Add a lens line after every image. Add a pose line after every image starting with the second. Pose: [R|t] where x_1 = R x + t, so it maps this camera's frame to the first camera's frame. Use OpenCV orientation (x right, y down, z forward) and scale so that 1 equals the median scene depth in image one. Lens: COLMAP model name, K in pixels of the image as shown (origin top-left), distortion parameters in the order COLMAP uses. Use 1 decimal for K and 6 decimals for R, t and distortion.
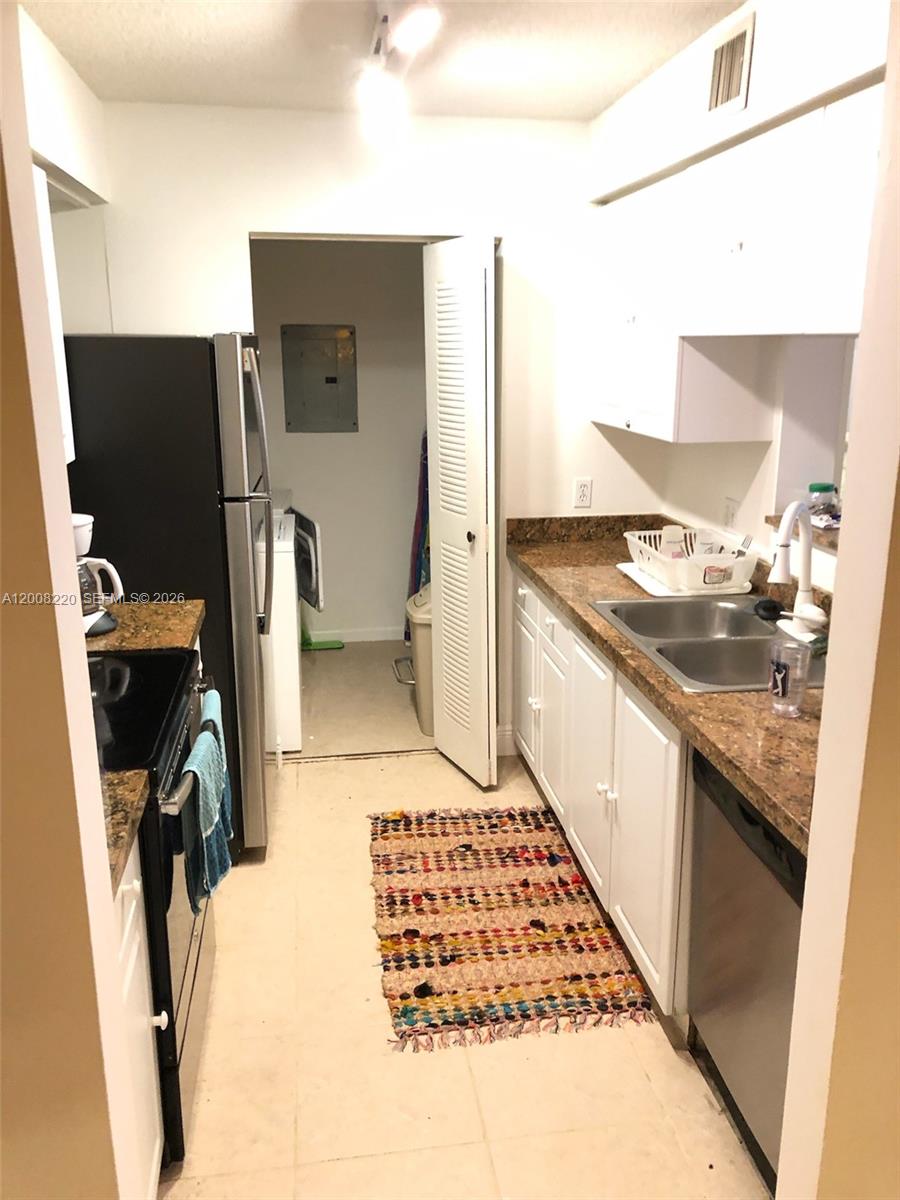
lens RADIAL K [[984.7, 0, 453.0], [0, 984.7, 595.5], [0, 0, 1]] dist [0.092382, -0.156699]
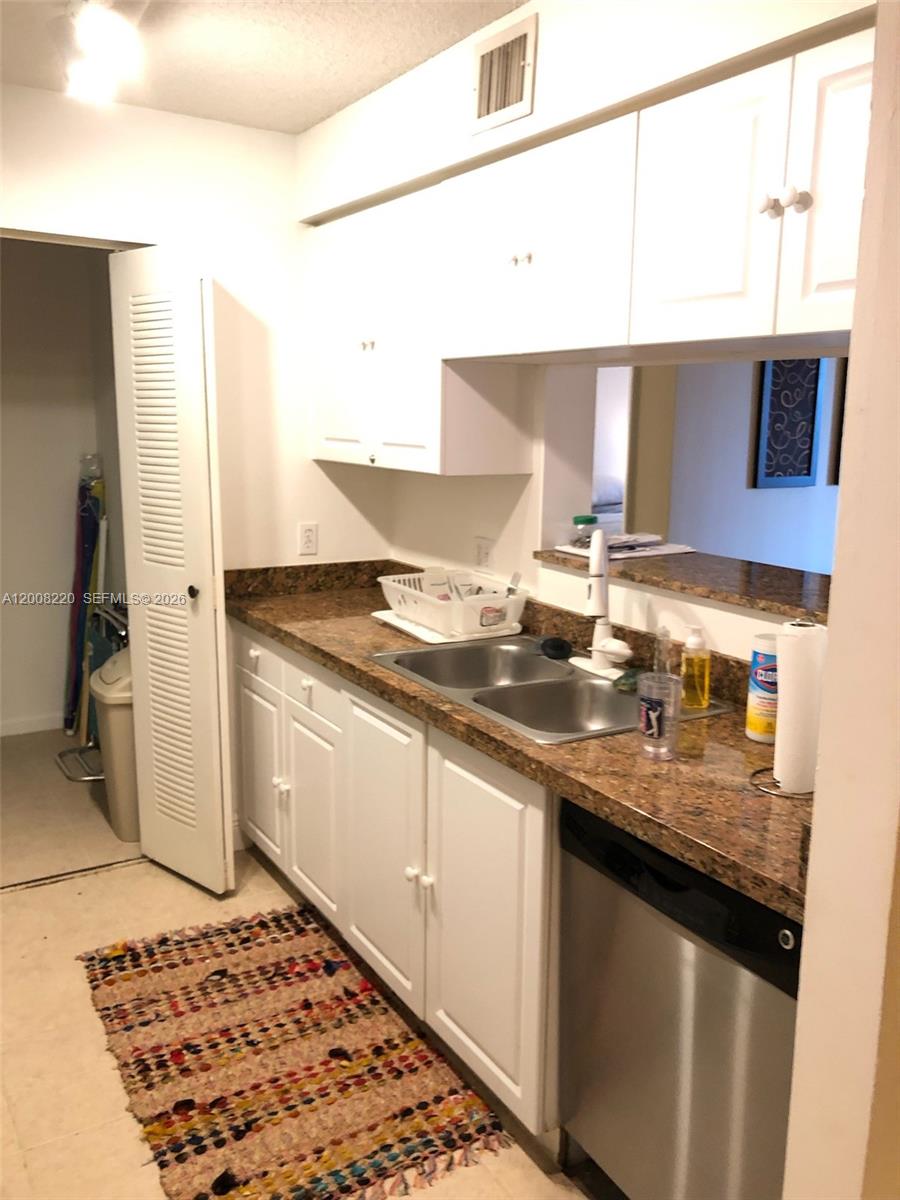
lens RADIAL K [[1004.3, 0, 448.1], [0, 1004.3, 574.3], [0, 0, 1]] dist [0.028468, 0.020436]
pose [[0.922083, -0.043823, 0.384503, -0.131330], [0.077225, 0.994421, -0.071856, 0.004296], [-0.379209, 0.095950, 0.920323, 0.154594]]
